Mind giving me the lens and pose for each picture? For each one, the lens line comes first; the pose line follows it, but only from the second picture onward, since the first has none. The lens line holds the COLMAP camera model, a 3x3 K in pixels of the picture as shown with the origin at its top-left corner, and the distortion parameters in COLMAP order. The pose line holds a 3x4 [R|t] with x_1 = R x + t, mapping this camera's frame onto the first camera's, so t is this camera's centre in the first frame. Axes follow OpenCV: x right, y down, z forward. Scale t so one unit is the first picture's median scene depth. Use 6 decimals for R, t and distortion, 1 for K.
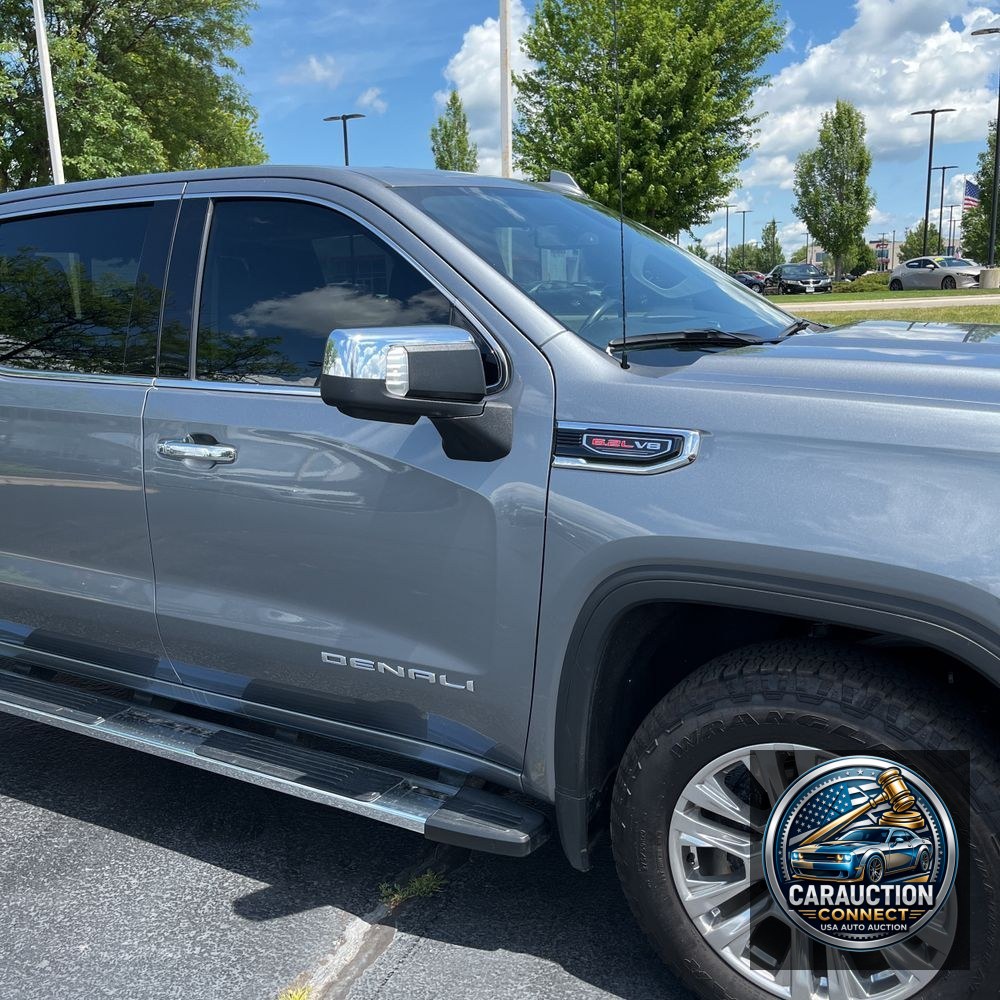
lens RADIAL K [[1029.5, 0, 483.7], [0, 1029.5, 501.1], [0, 0, 1]] dist [0.075278, -0.098749]
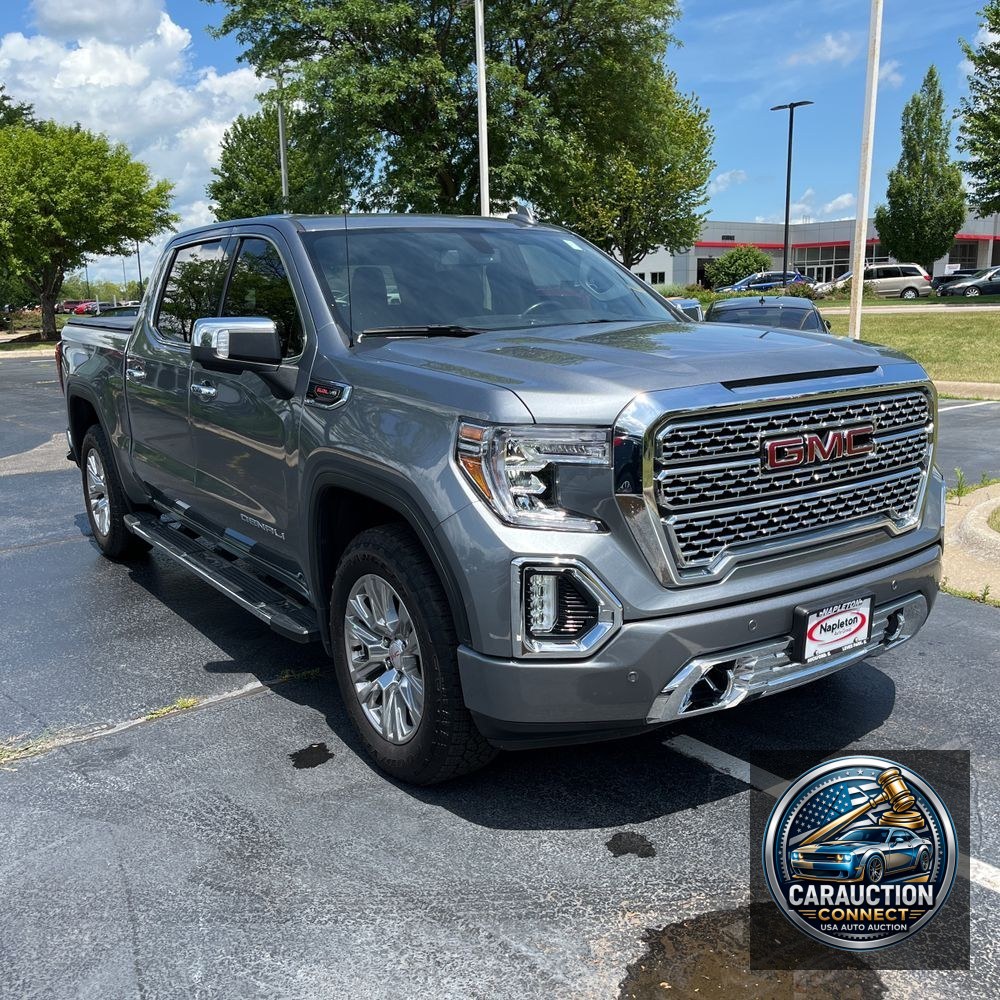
lens RADIAL K [[1029.5, 0, 483.7], [0, 1029.5, 501.1], [0, 0, 1]] dist [0.075278, -0.098749]
pose [[0.897184, 0.100277, -0.430122, 0.120883], [-0.094999, 0.994904, 0.033791, 0.004429], [0.431319, 0.010545, 0.902138, -0.044154]]
